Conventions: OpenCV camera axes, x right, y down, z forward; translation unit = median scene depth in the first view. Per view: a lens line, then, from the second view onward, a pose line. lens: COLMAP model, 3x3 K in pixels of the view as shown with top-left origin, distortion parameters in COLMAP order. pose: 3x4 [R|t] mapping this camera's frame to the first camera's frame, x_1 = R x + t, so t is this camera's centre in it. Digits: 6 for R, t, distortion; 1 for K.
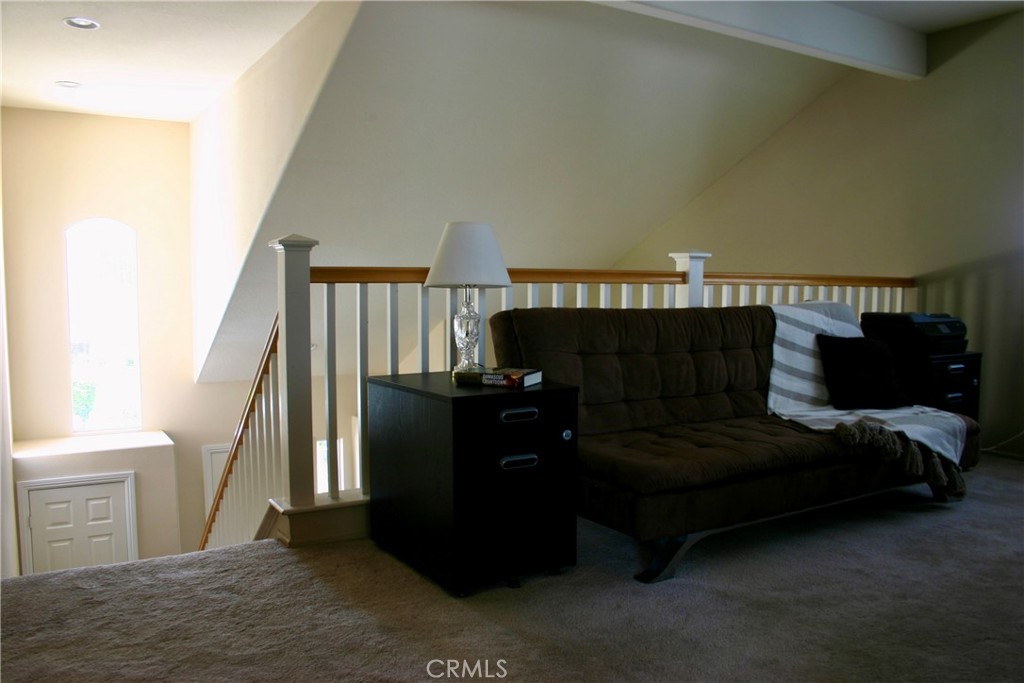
lens RADIAL K [[819.1, 0, 510.3], [0, 819.1, 355.9], [0, 0, 1]] dist [-0.149631, 0.127833]
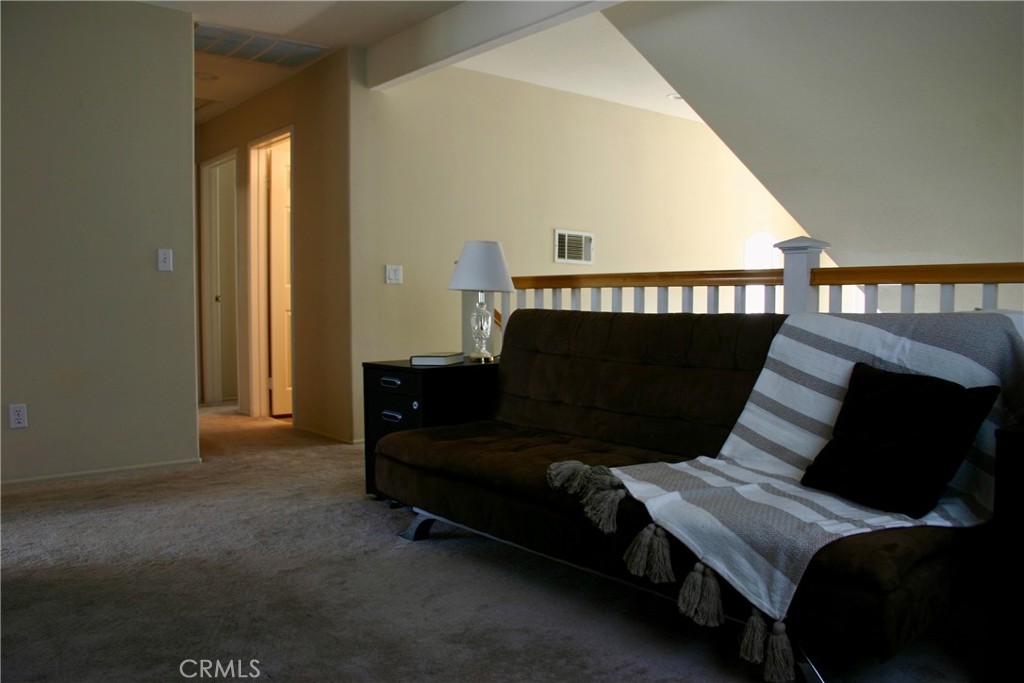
lens RADIAL K [[819.1, 0, 510.3], [0, 819.1, 355.9], [0, 0, 1]] dist [-0.149631, 0.127833]
pose [[0.142013, 0.071721, -0.987263, 0.983100], [-0.067585, 0.995747, 0.062616, -0.054648], [0.987555, 0.057832, 0.146257, 0.680134]]
